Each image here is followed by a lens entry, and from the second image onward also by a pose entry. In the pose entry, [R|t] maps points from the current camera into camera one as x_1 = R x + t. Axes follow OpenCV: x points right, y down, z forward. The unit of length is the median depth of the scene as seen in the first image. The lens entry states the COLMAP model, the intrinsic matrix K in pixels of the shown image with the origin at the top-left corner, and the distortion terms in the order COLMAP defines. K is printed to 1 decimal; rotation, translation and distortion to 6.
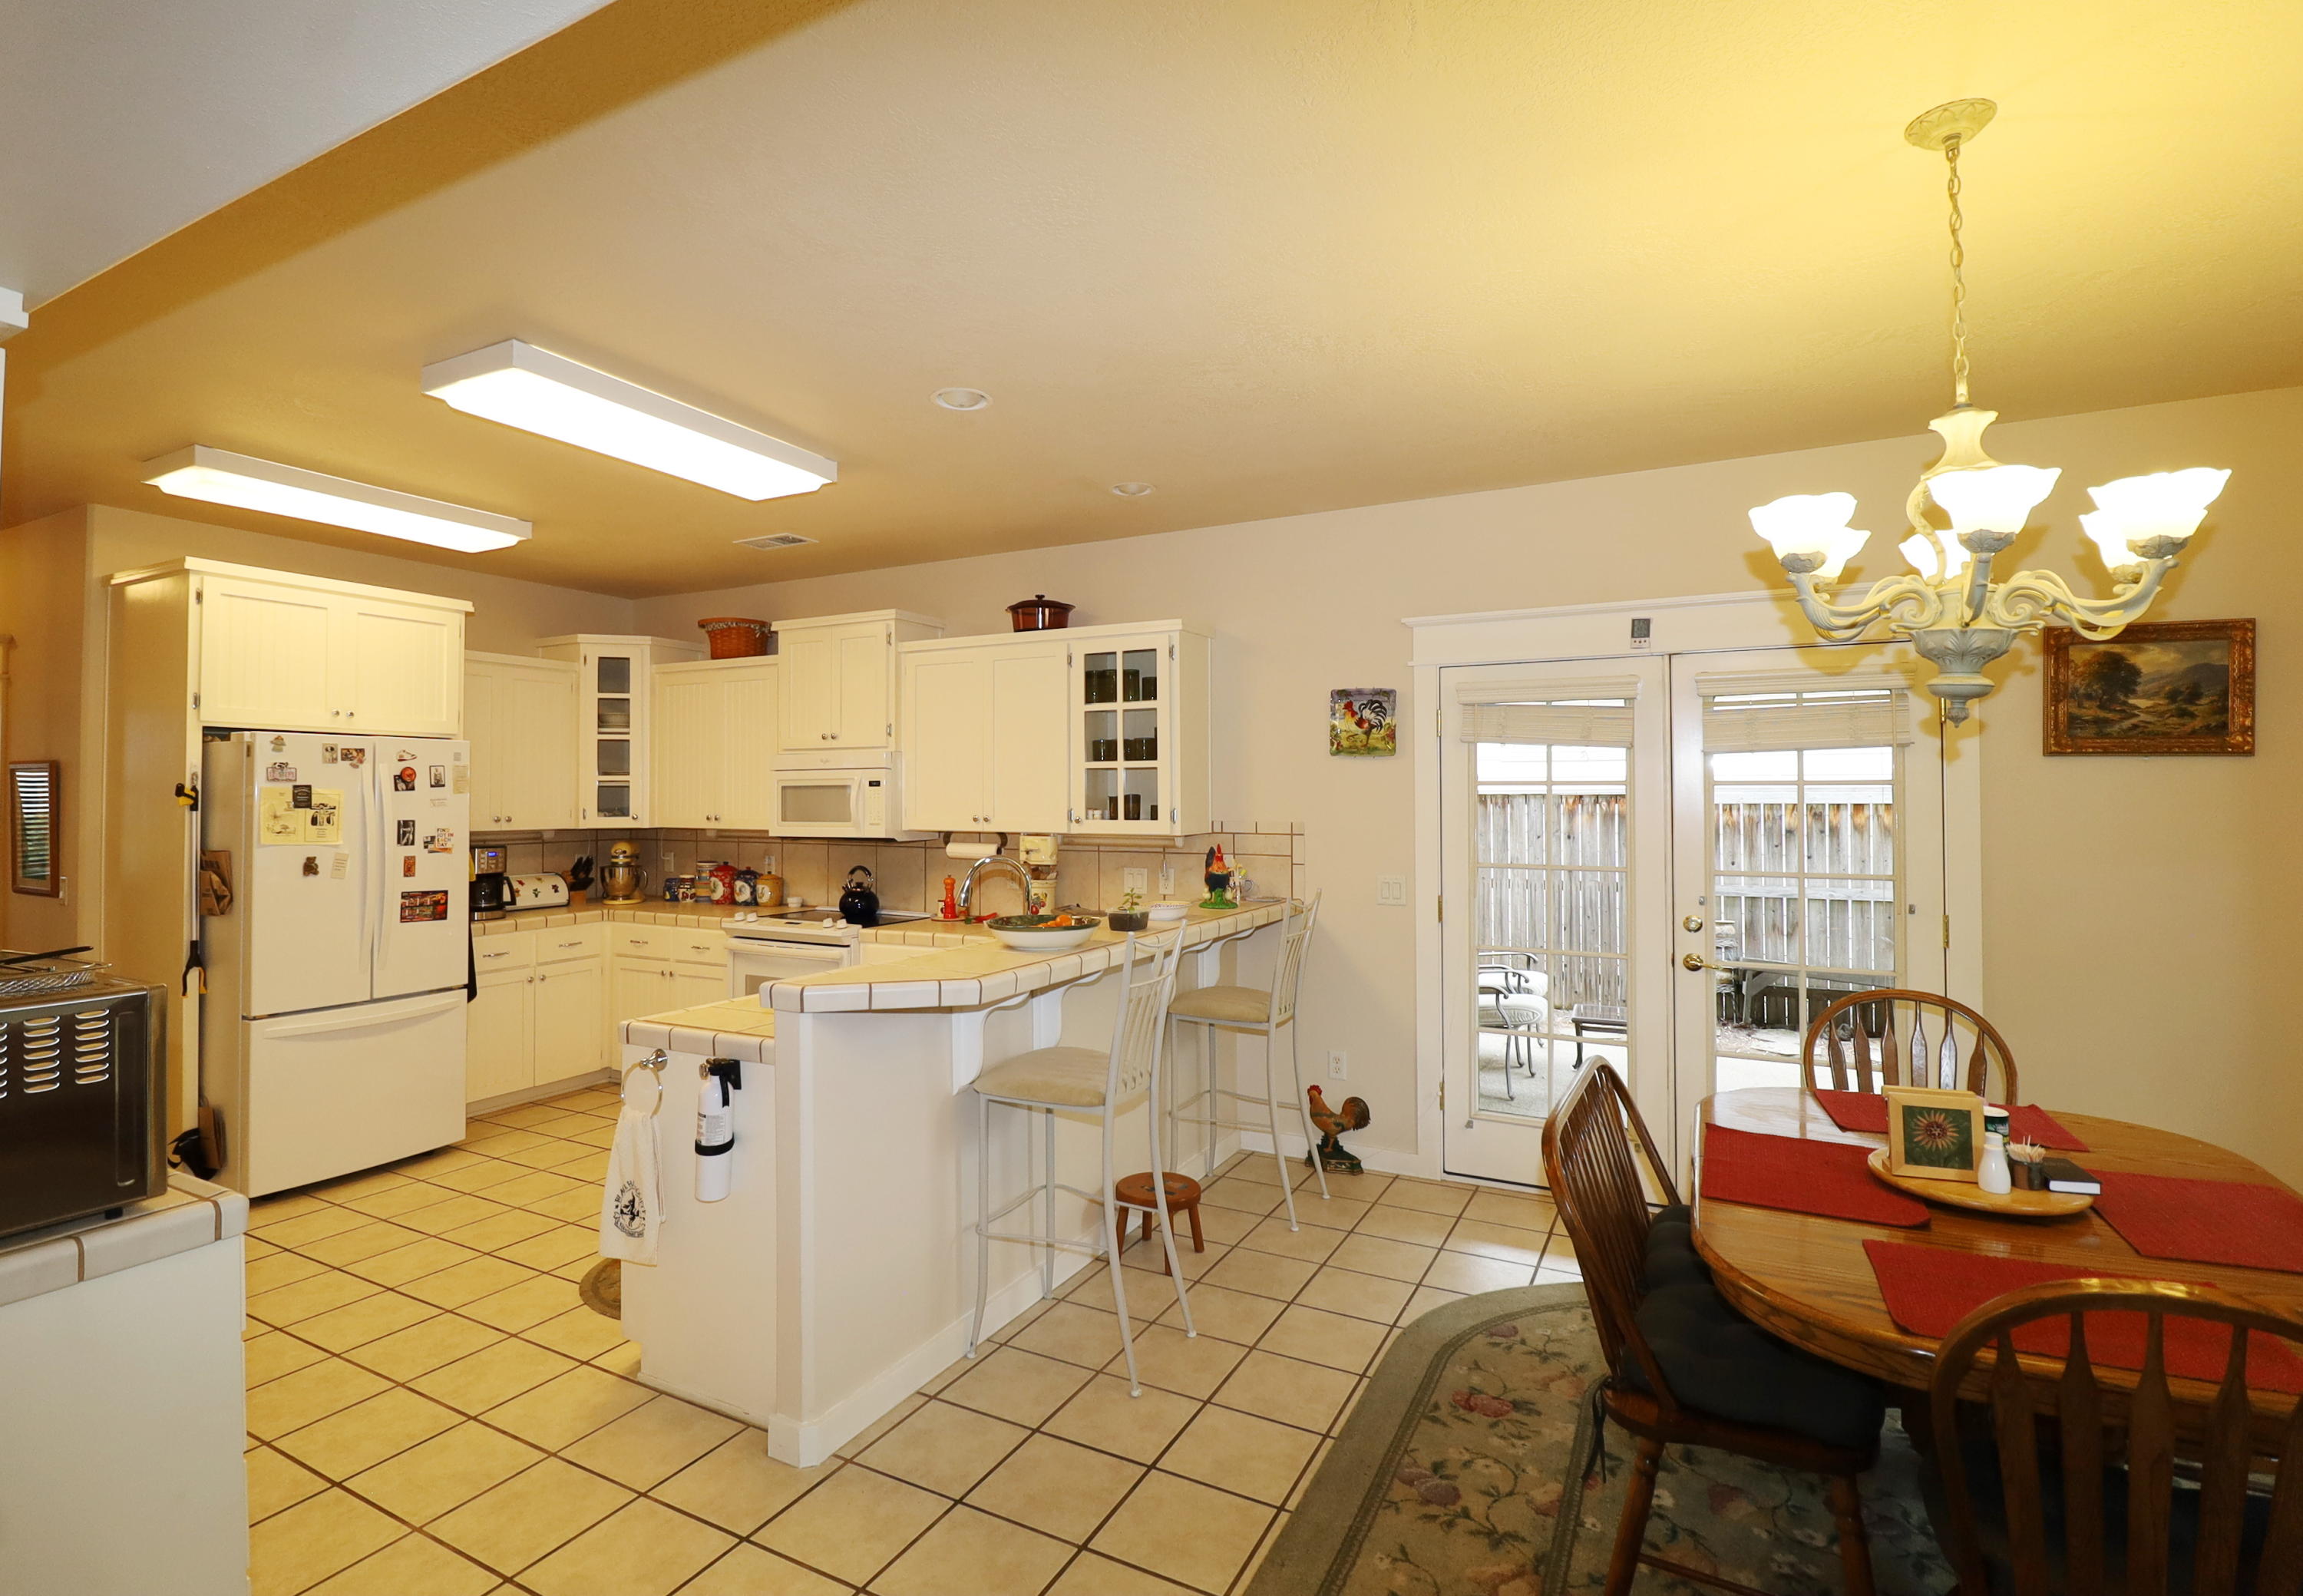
lens RADIAL K [[1099.3, 0, 1150.6], [0, 1099.3, 744.9], [0, 0, 1]] dist [-0.002636, -0.000699]
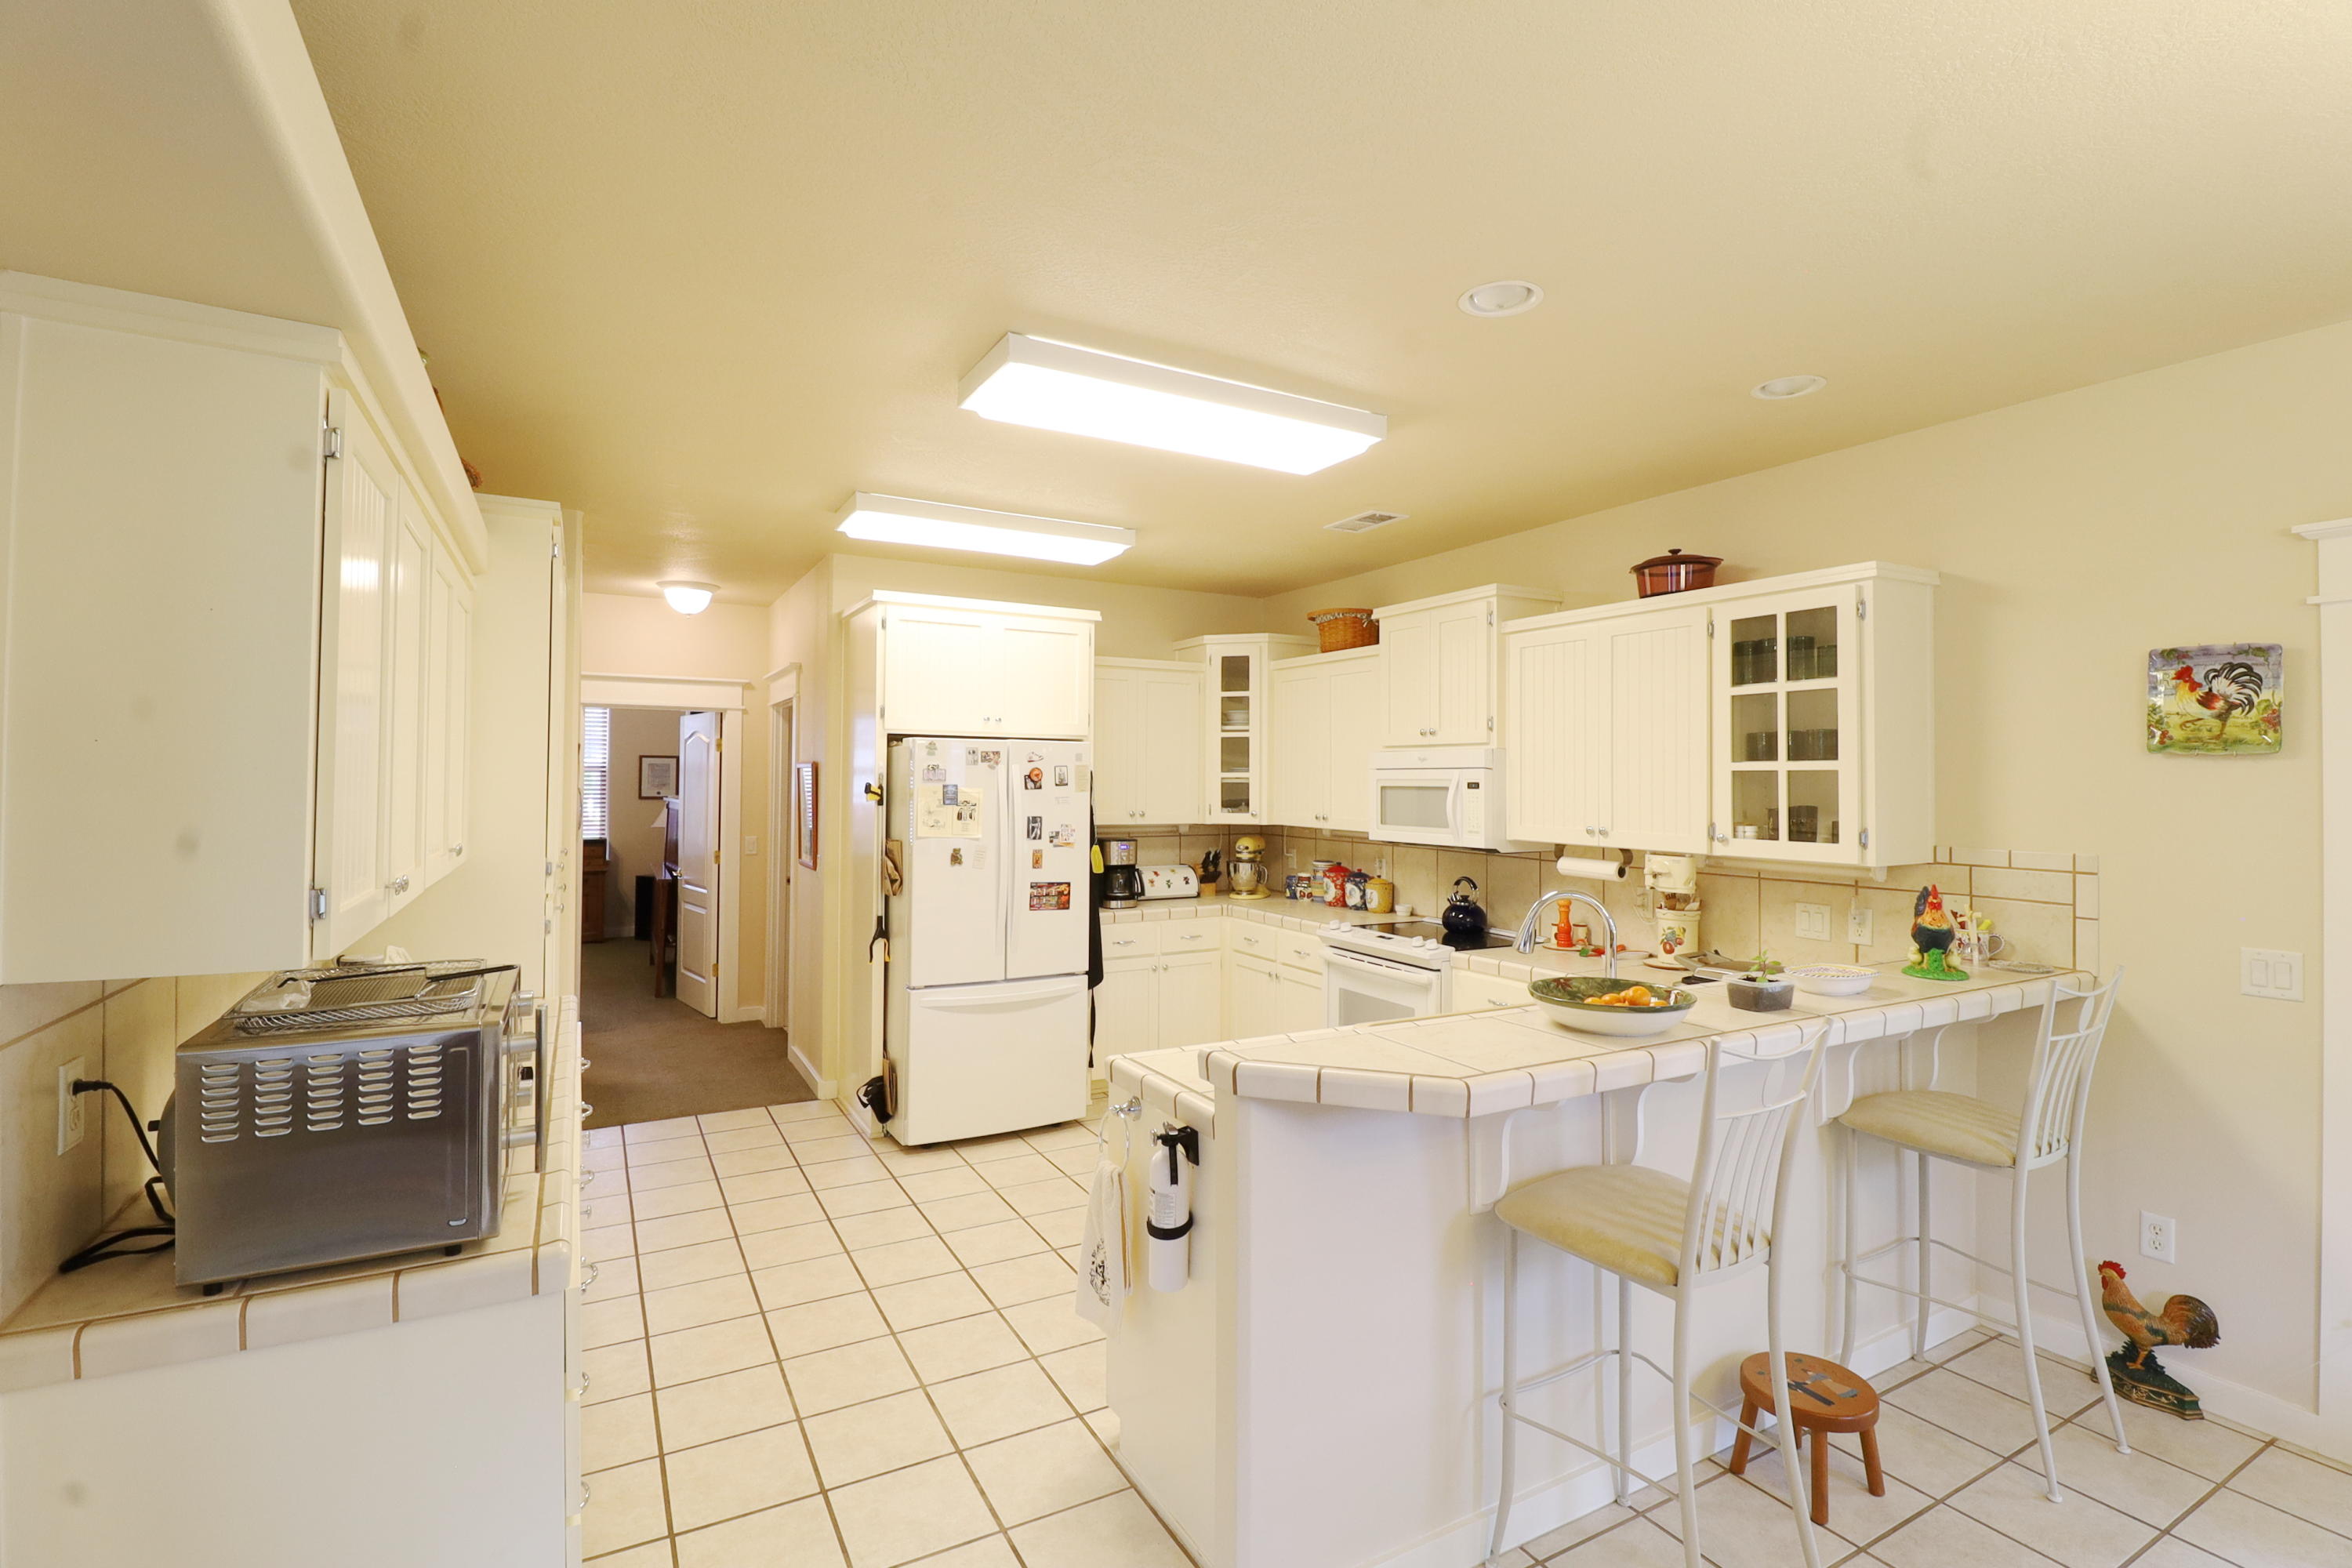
lens RADIAL K [[1112.1, 0, 1172.9], [0, 1112.1, 749.7], [0, 0, 1]] dist [0.002763, -0.018149]
pose [[0.833541, -0.006230, -0.552423, 0.043396], [0.014891, 0.999826, 0.011194, -0.007451], [0.552257, -0.017556, 0.833489, 0.148630]]
